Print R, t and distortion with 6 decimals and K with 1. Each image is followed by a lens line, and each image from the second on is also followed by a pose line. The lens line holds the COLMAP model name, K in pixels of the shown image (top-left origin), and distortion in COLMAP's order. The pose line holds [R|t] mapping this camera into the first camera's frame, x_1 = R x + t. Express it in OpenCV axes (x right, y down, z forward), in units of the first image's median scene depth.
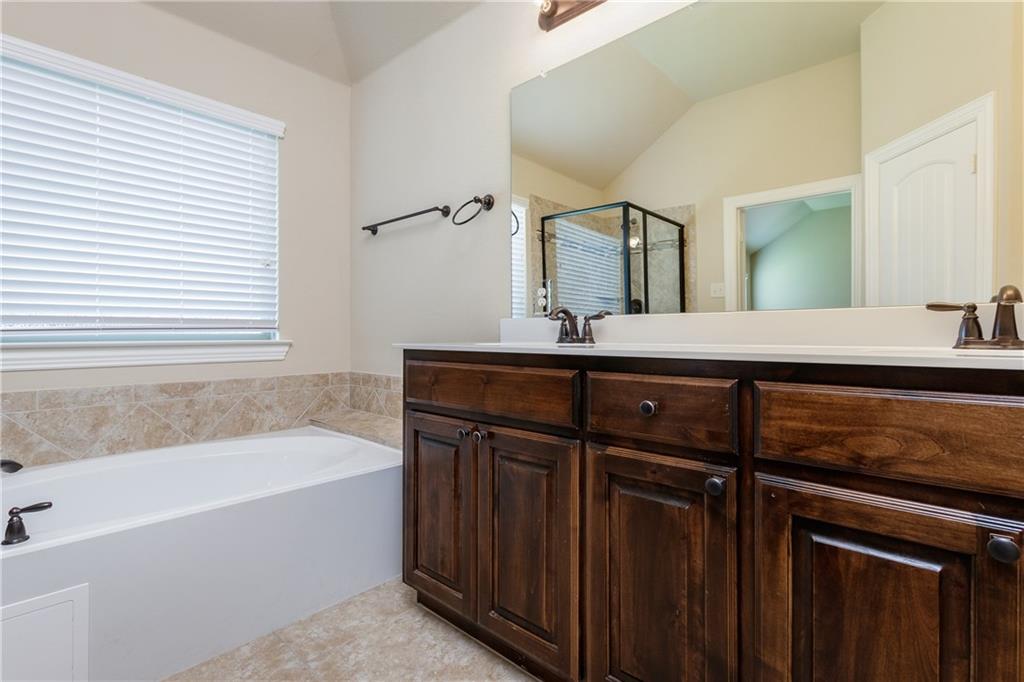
lens RADIAL K [[475.3, 0, 513.7], [0, 475.3, 337.5], [0, 0, 1]] dist [0.004733, -0.000749]
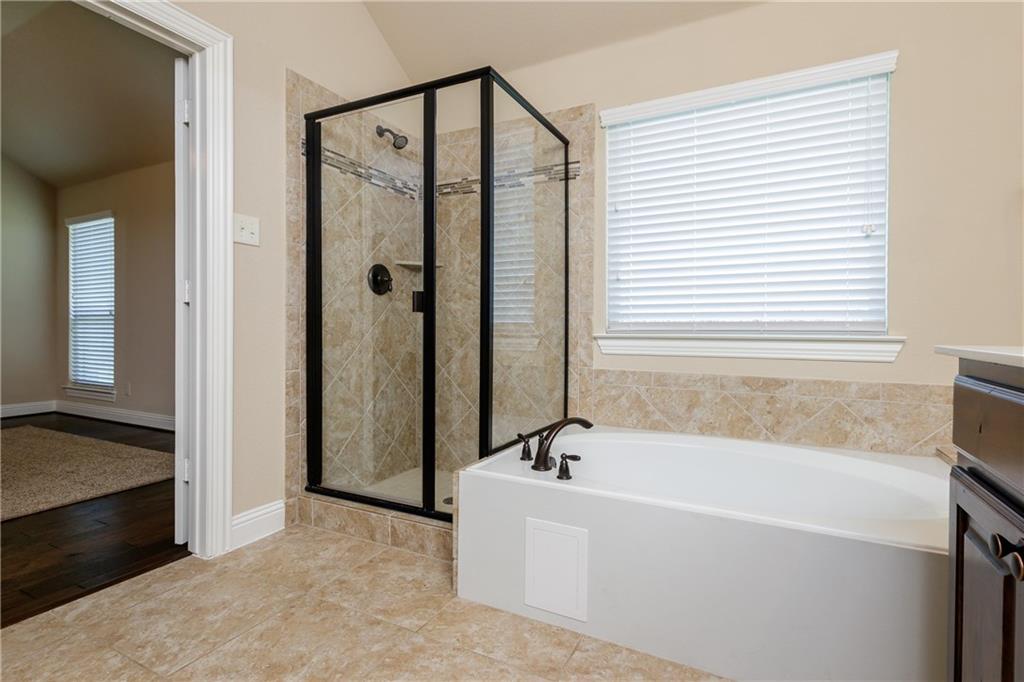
lens RADIAL K [[503.4, 0, 511.7], [0, 503.4, 326.8], [0, 0, 1]] dist [0.005184, 0.001312]
pose [[0.250457, 0.009441, -0.968082, 0.179134], [-0.007840, 0.999939, 0.007724, -0.013603], [0.968096, 0.005655, 0.250516, 0.244383]]
